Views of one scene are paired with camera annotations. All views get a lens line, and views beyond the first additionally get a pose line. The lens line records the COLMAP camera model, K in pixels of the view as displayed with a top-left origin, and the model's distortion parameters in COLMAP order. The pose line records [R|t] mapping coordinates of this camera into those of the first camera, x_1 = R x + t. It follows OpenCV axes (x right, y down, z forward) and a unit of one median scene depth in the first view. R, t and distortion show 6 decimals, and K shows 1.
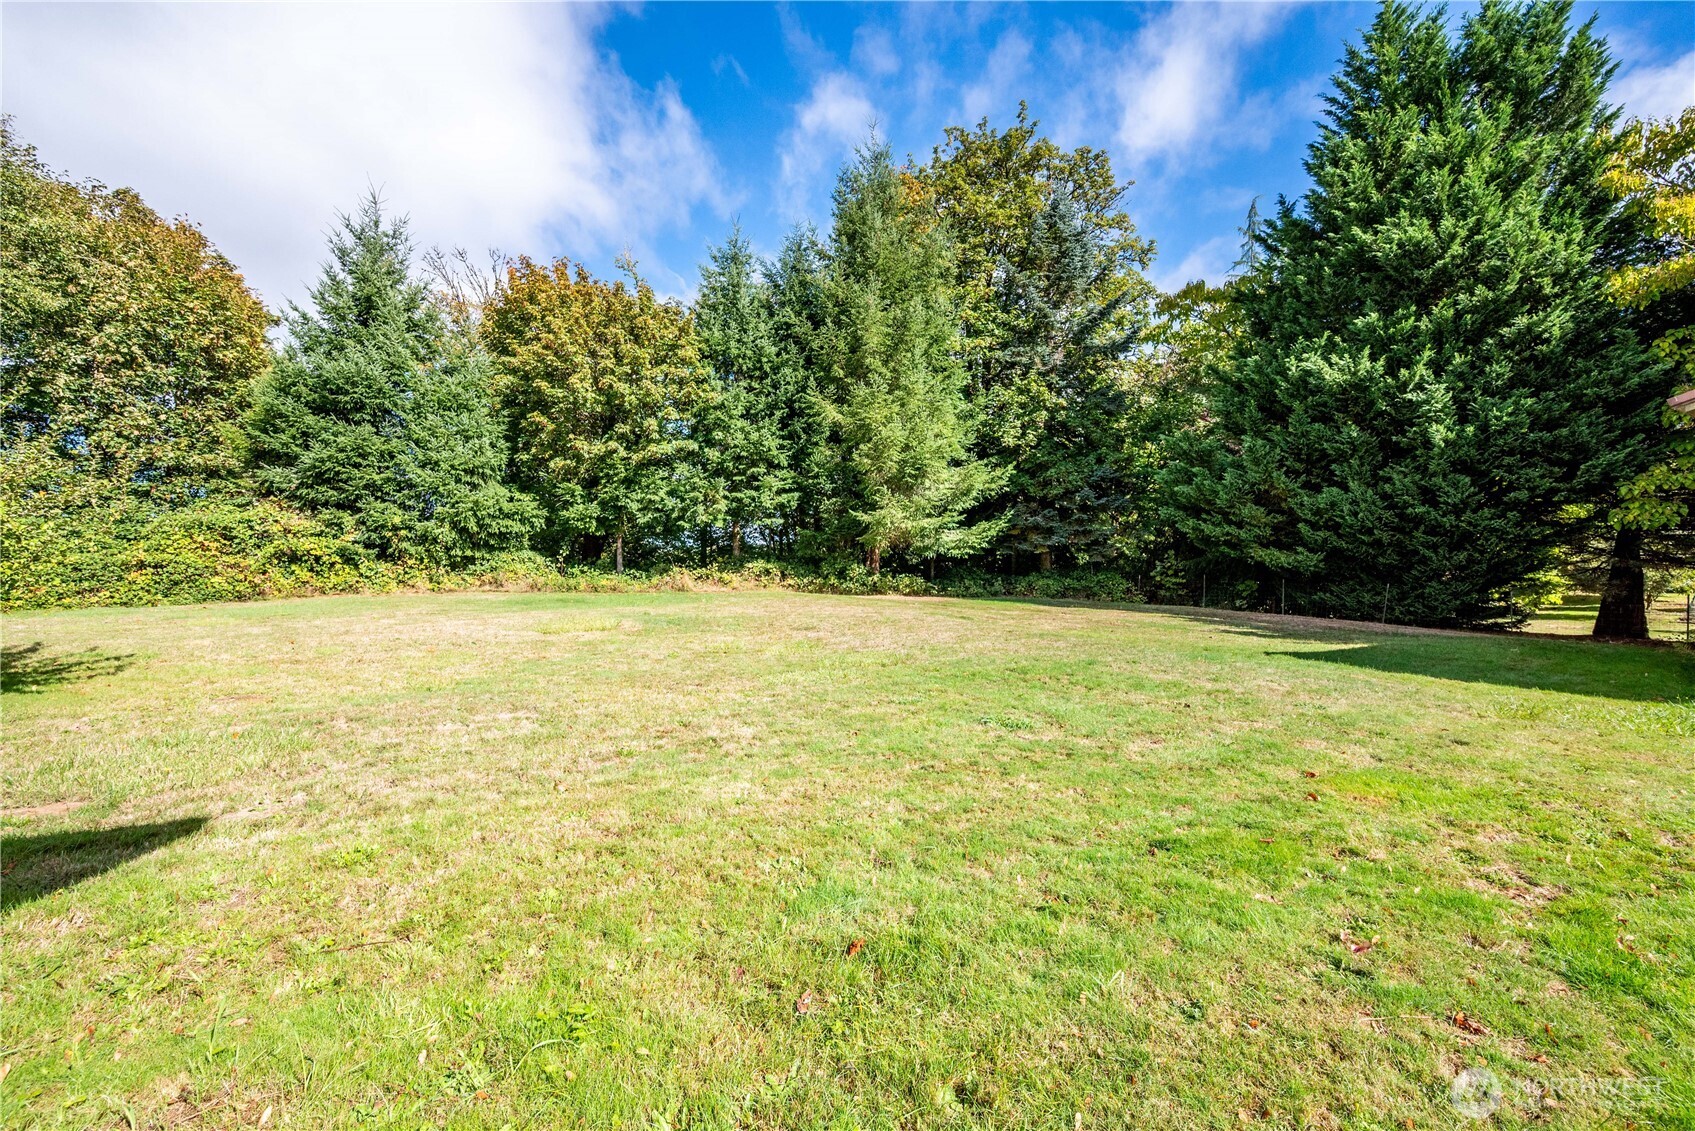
lens RADIAL K [[684.7, 0, 844.1], [0, 684.7, 565.9], [0, 0, 1]] dist [0.000161, 0.000090]
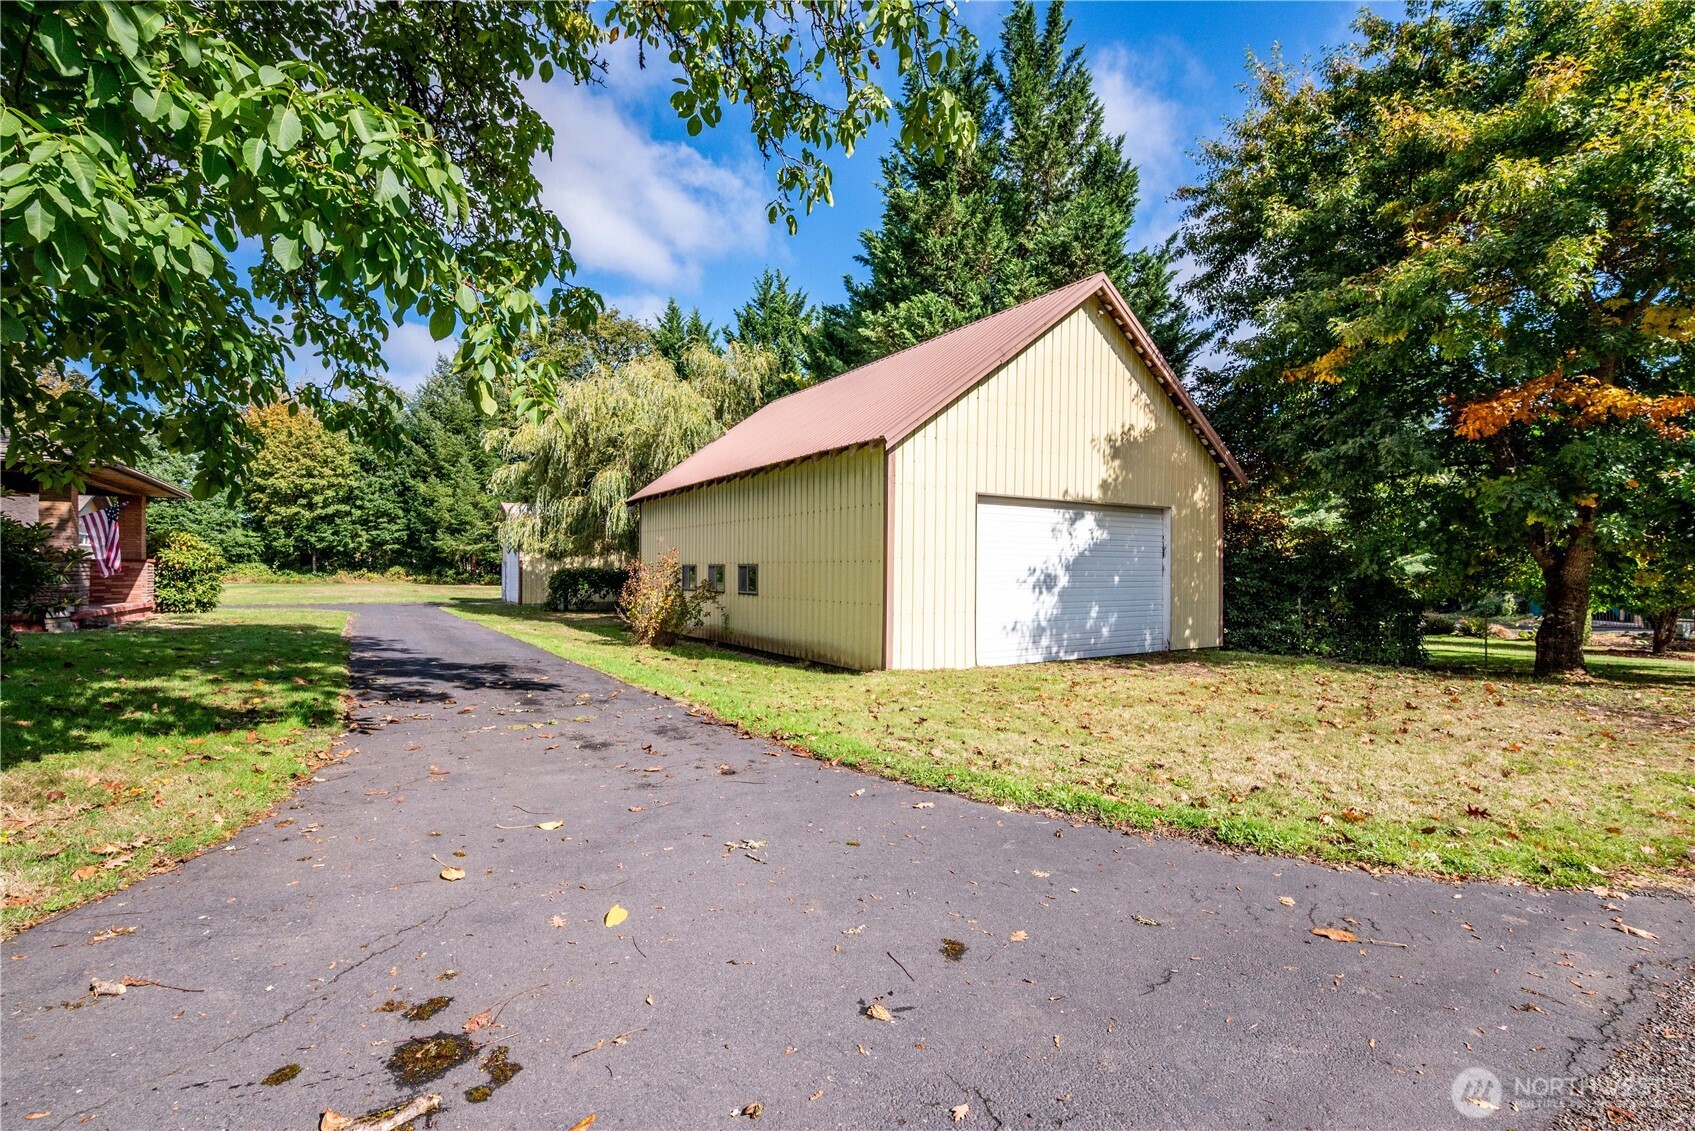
lens RADIAL K [[782.7, 0, 850.5], [0, 782.7, 571.2], [0, 0, 1]] dist [0.000760, 0.001656]
pose [[0.998223, -0.004366, 0.059423, 1.086673], [0.003438, 0.999871, 0.015706, -0.027006], [-0.059484, -0.015474, 0.998109, -1.313983]]
